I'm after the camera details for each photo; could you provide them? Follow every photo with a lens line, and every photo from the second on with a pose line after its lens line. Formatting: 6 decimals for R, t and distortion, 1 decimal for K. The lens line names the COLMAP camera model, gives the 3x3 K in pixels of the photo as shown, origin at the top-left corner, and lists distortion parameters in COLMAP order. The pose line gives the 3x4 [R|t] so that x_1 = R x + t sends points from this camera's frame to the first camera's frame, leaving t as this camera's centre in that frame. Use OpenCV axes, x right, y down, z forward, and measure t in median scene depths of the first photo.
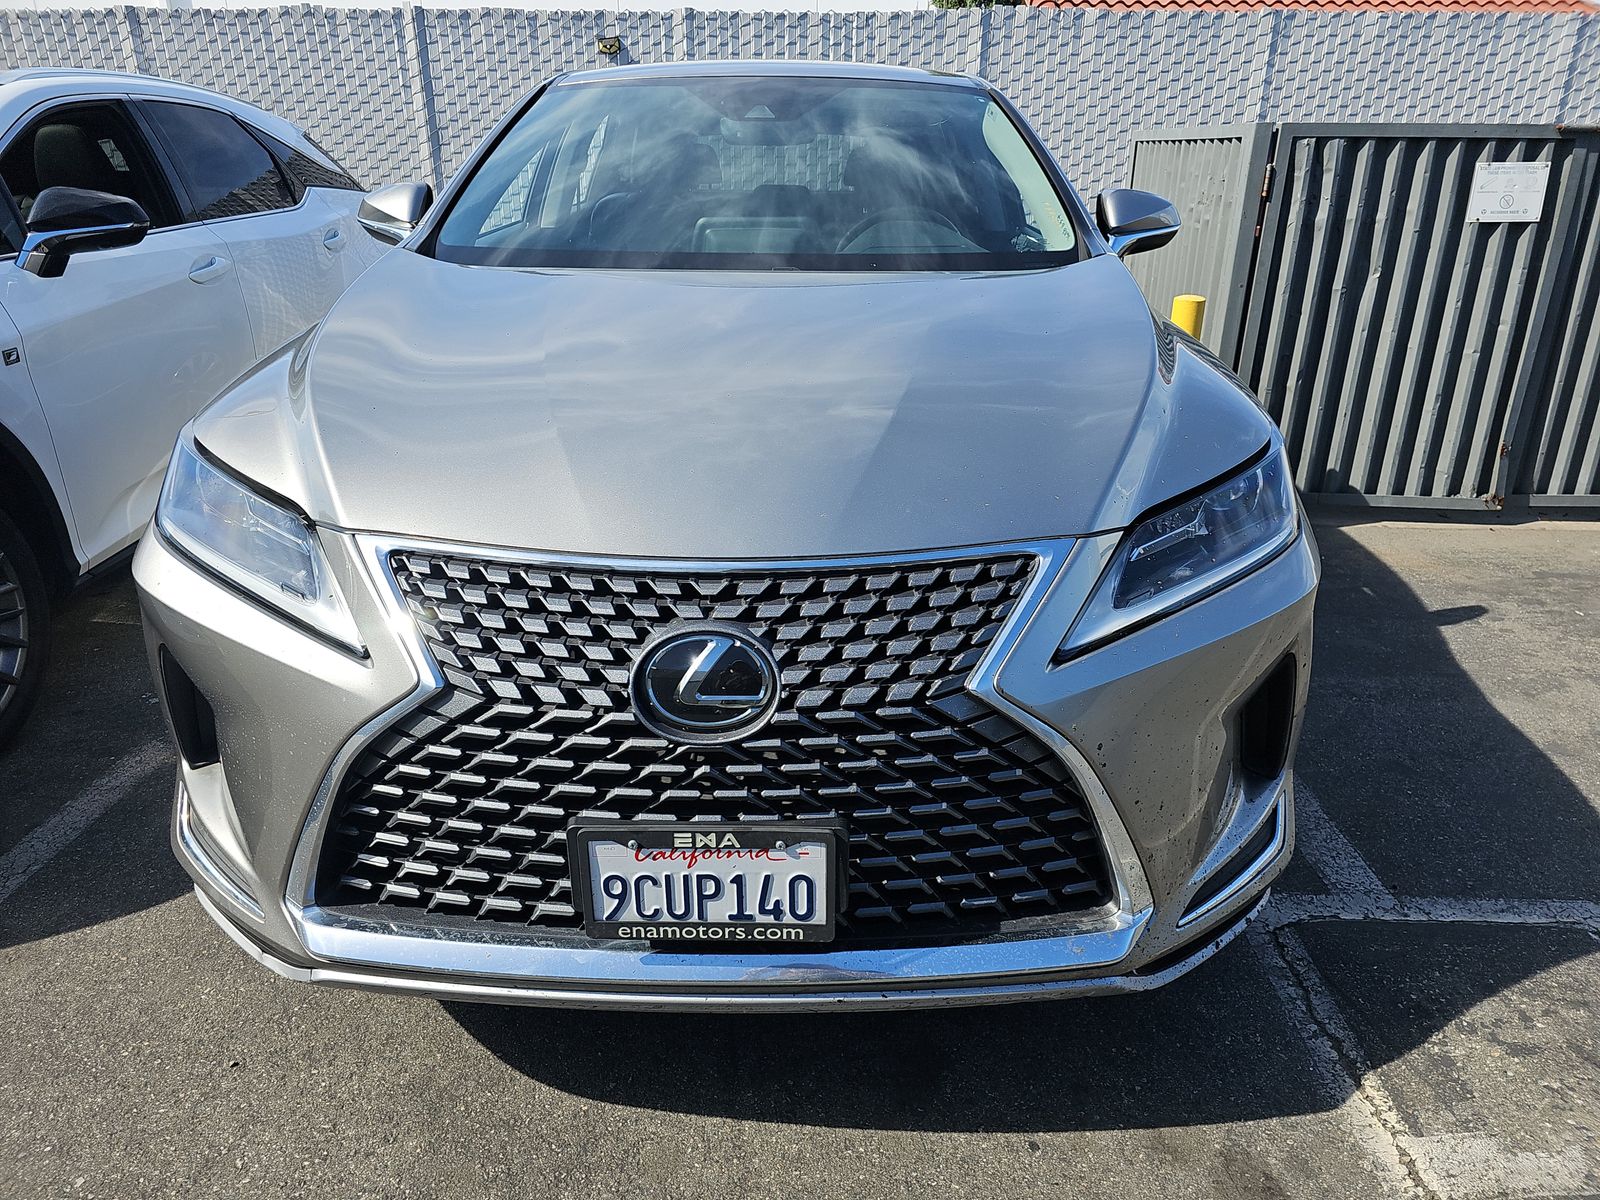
lens RADIAL K [[1076.7, 0, 796.7], [0, 1076.7, 599.9], [0, 0, 1]] dist [0.045205, -0.044551]
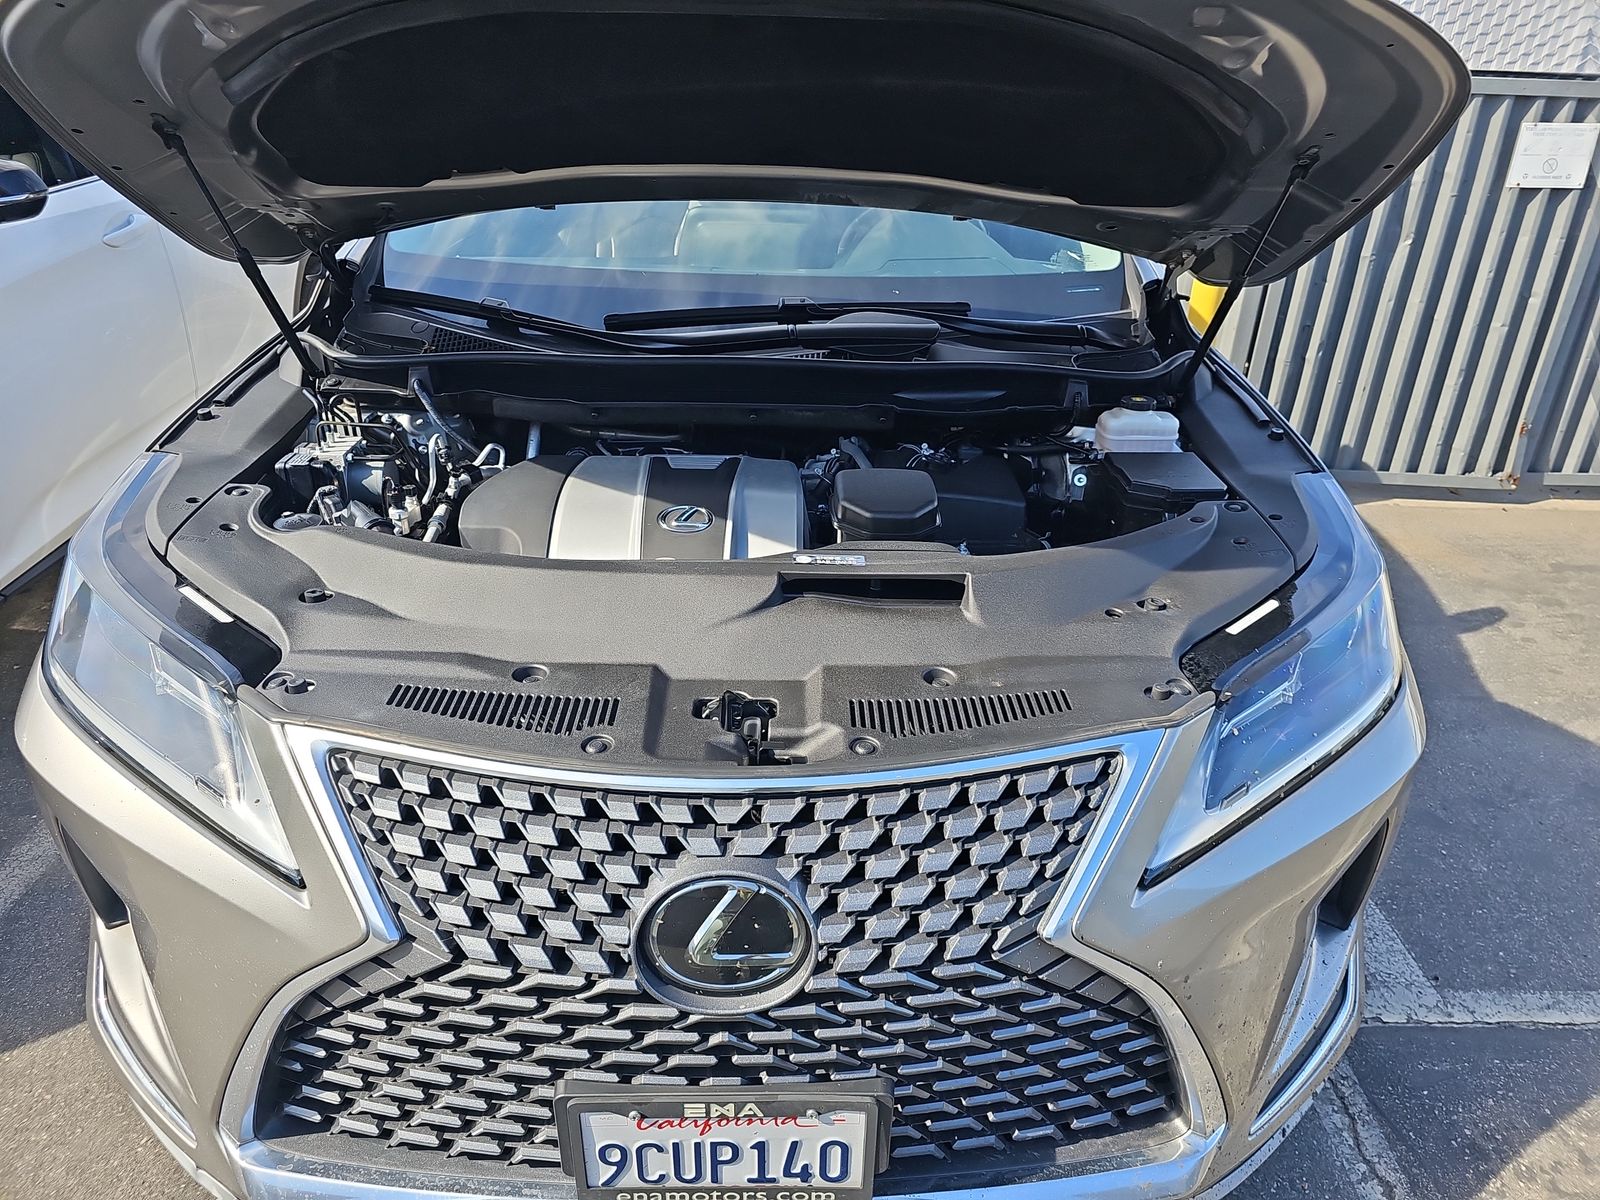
lens RADIAL K [[1080.4, 0, 800.0], [0, 1080.4, 600.0], [0, 0, 1]] dist [0.023811, -0.032722]
pose [[0.999383, 0.005083, 0.034741, -0.054006], [-0.008437, 0.995241, 0.097077, -0.243027], [-0.034083, -0.097310, 0.994670, 0.200514]]
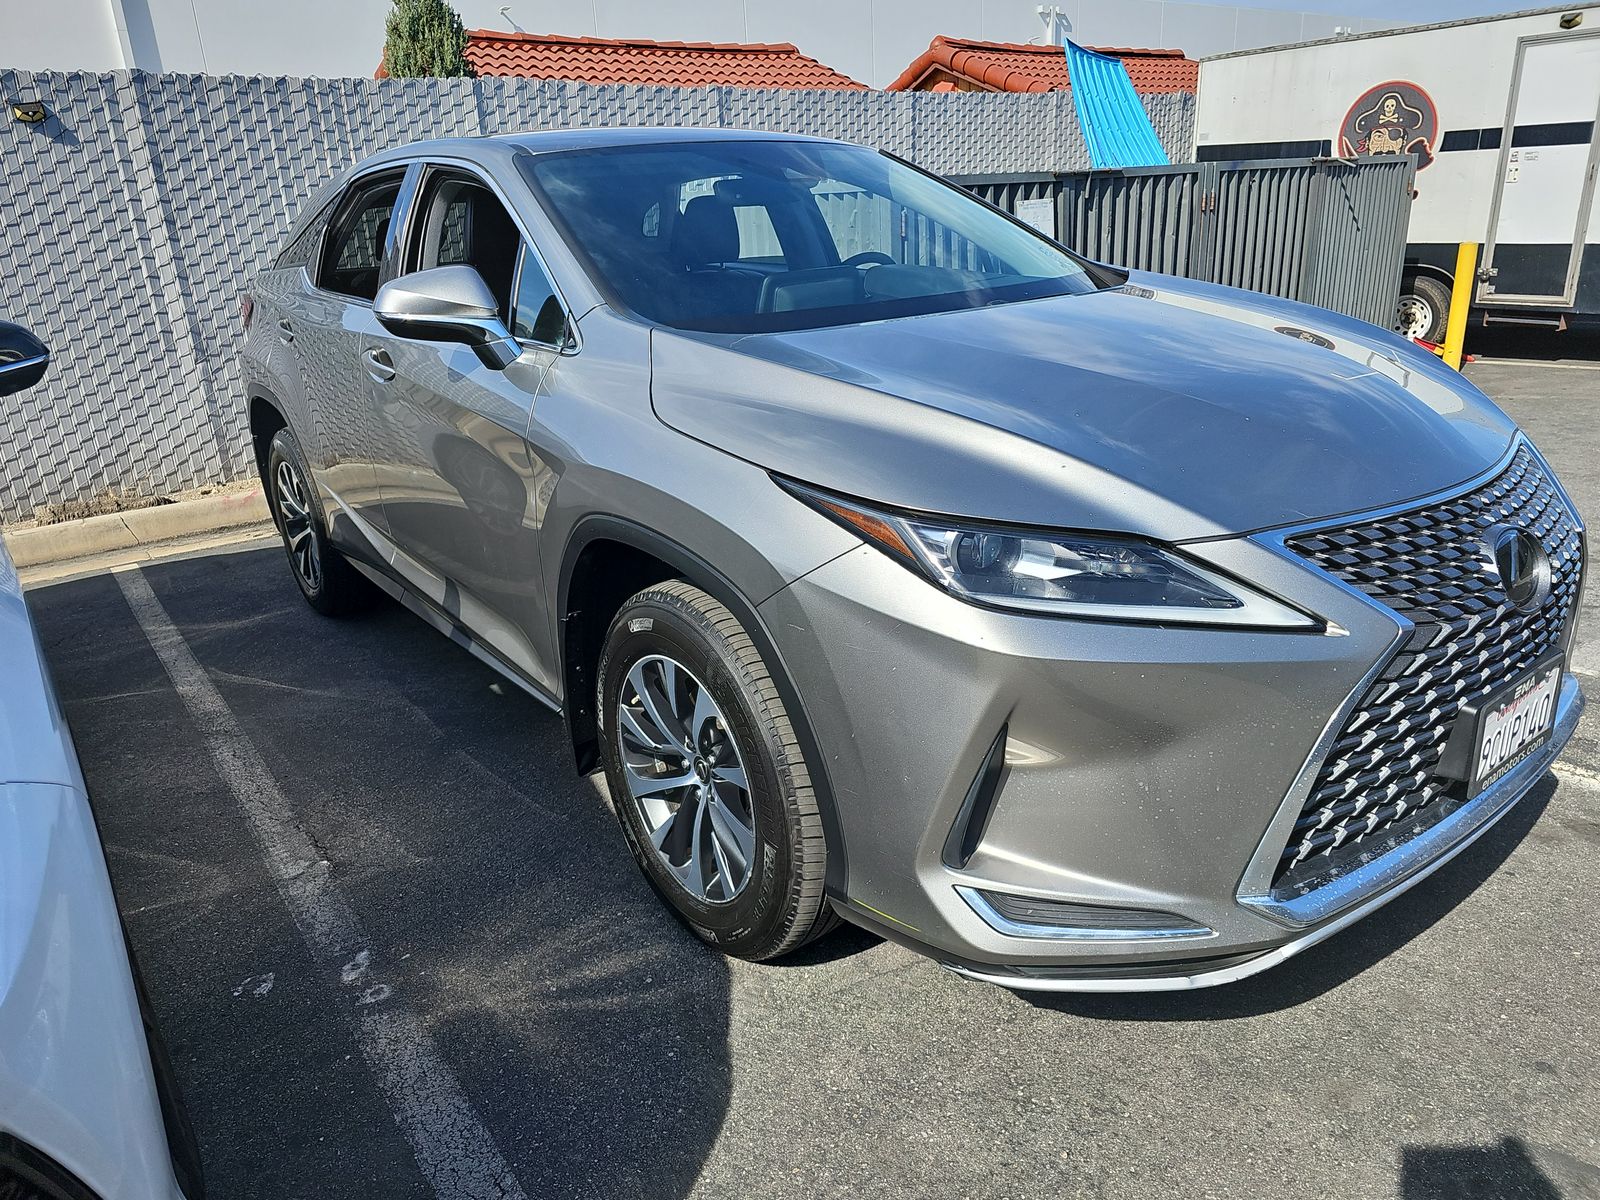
lens RADIAL K [[1074.0, 0, 795.5], [0, 1074.0, 593.4], [0, 0, 1]] dist [0.054216, -0.042146]
pose [[0.781943, -0.252861, 0.569760, -1.399637], [0.284097, 0.958144, 0.035330, -0.182149], [-0.554845, 0.134241, 0.821052, 0.345944]]
